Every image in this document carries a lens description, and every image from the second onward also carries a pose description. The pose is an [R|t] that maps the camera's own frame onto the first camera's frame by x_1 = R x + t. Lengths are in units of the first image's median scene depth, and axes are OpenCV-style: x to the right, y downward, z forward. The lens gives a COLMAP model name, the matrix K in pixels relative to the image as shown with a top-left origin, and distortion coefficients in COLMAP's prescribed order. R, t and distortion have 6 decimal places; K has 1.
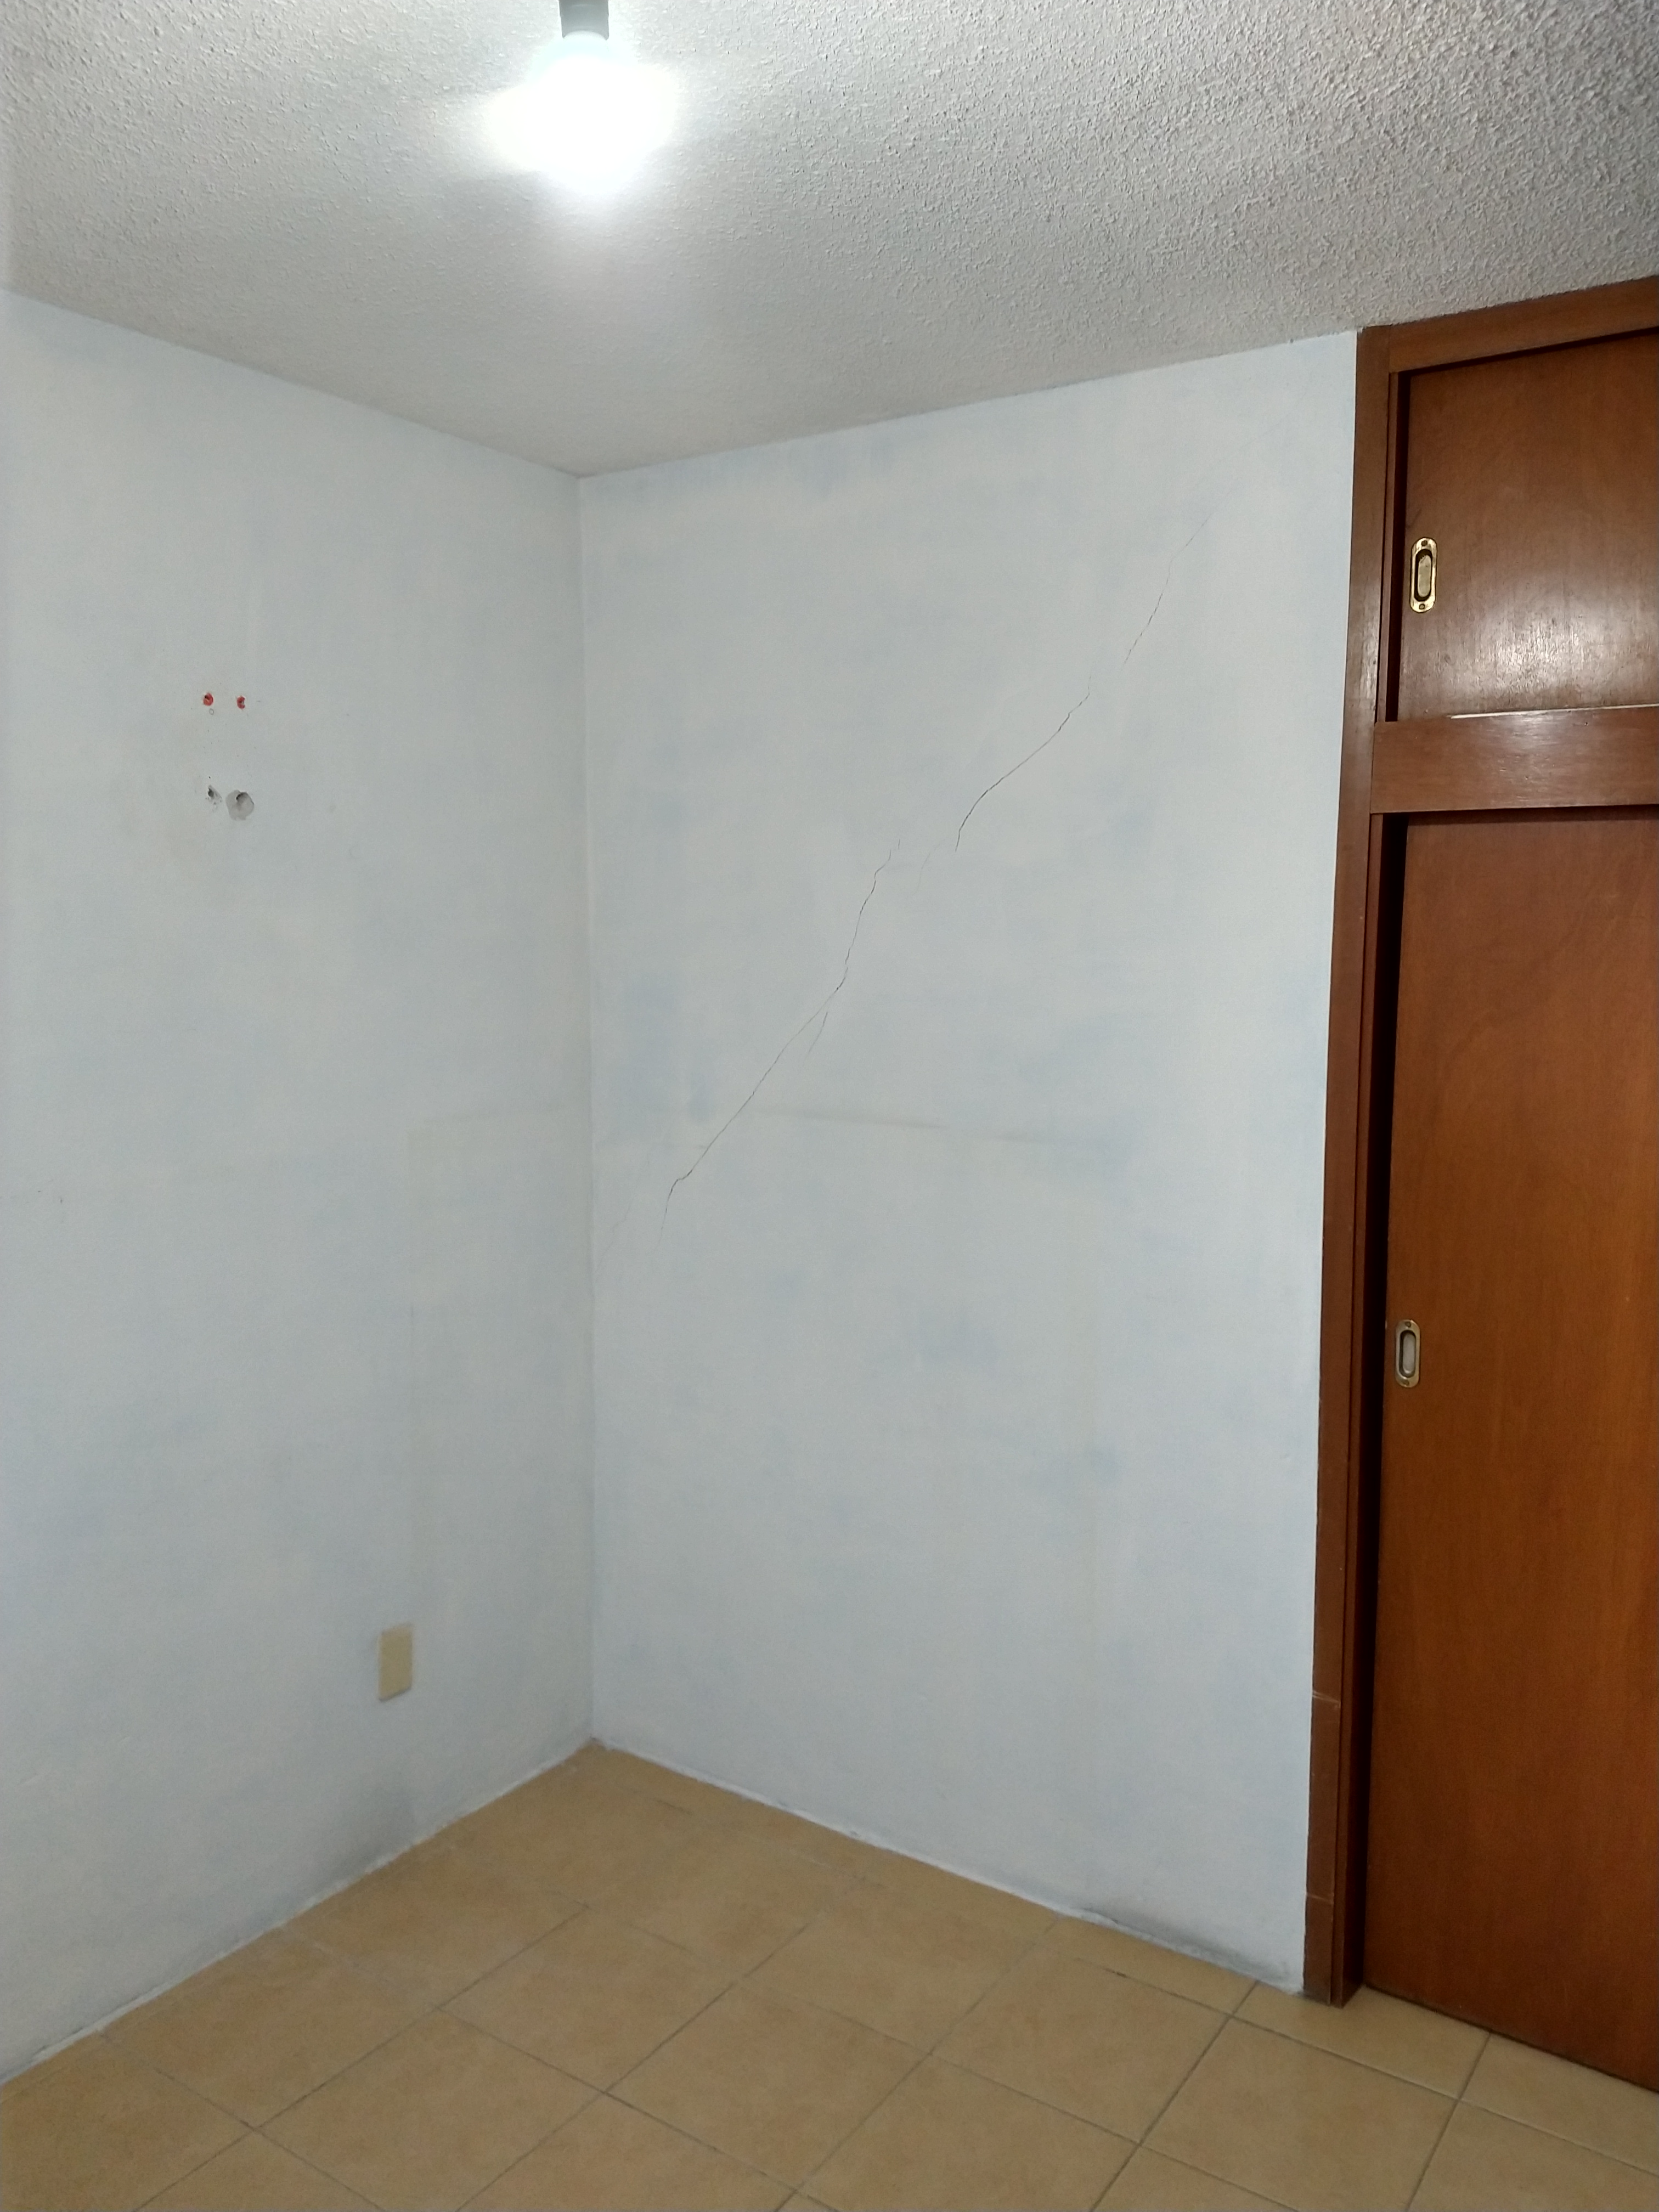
lens RADIAL K [[1710.4, 0, 829.5], [0, 1710.4, 1106.0], [0, 0, 1]] dist [-0.004517, -0.068051]
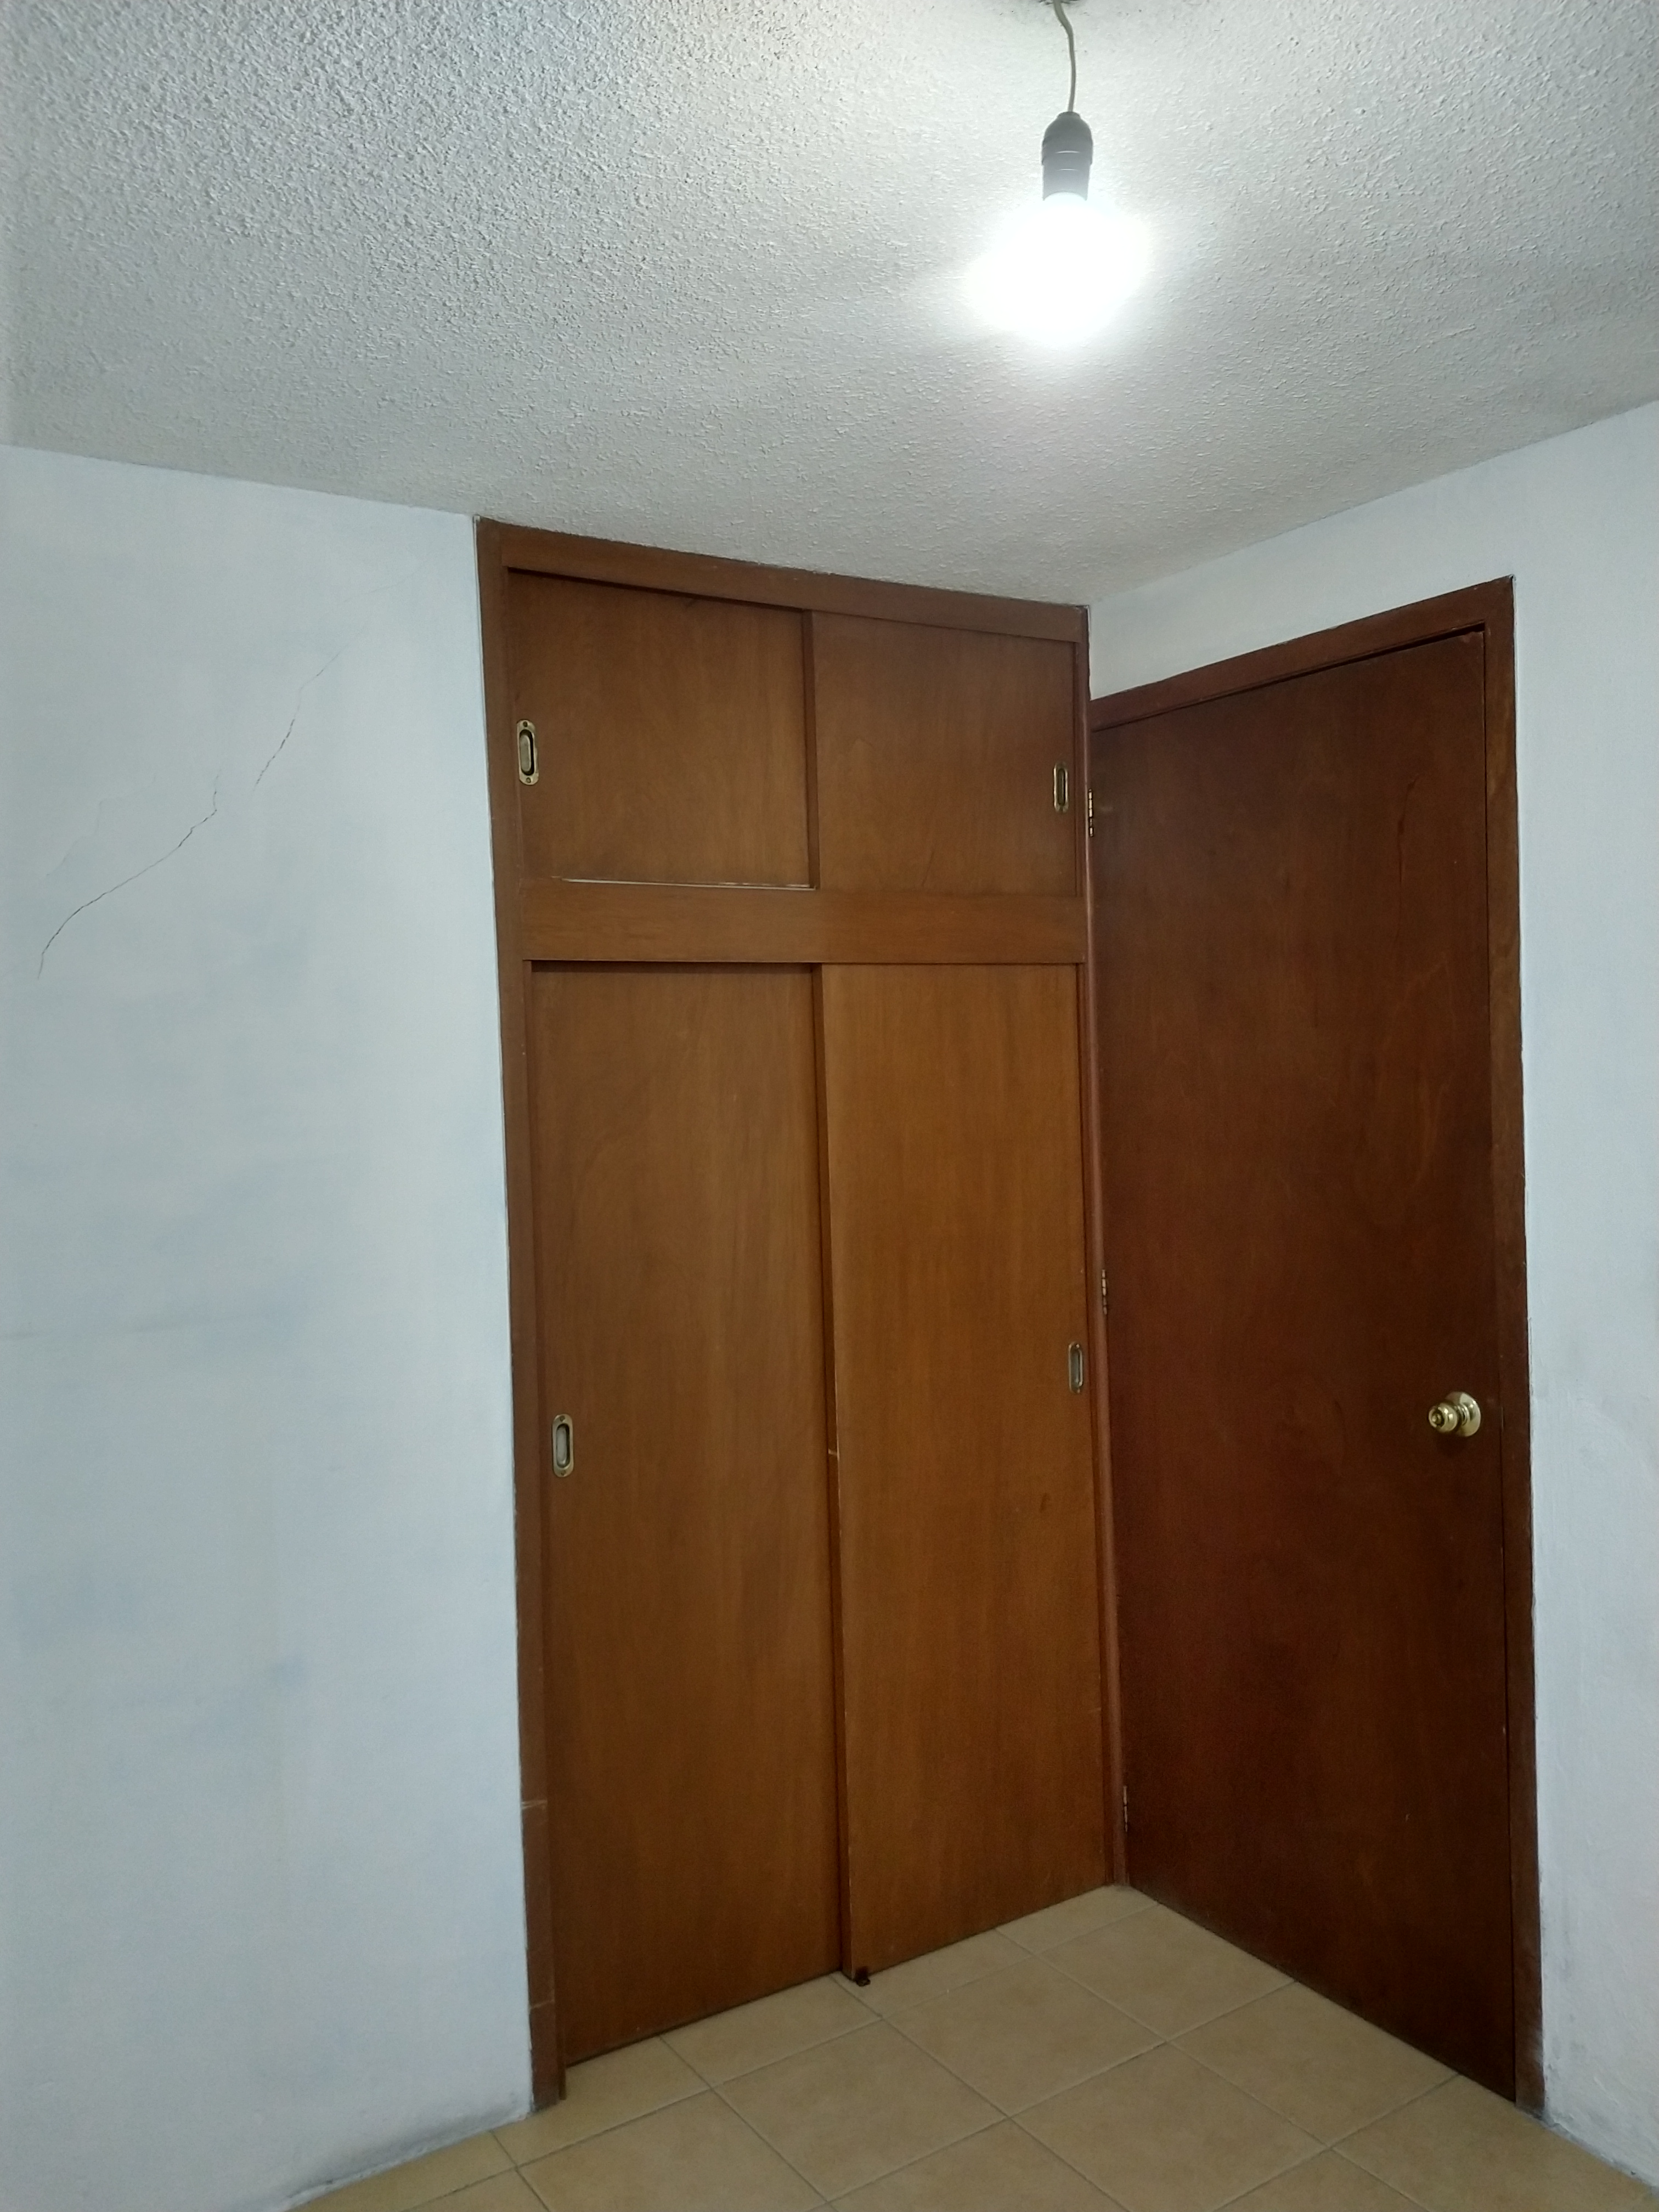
lens RADIAL K [[1692.3, 0, 829.5], [0, 1692.3, 1106.0], [0, 0, 1]] dist [0.064535, -0.134497]
pose [[0.340563, -0.045466, 0.939122, -0.594607], [0.130525, 0.991445, 0.000665, -0.048978], [-0.931118, 0.122353, 0.343584, 0.416521]]
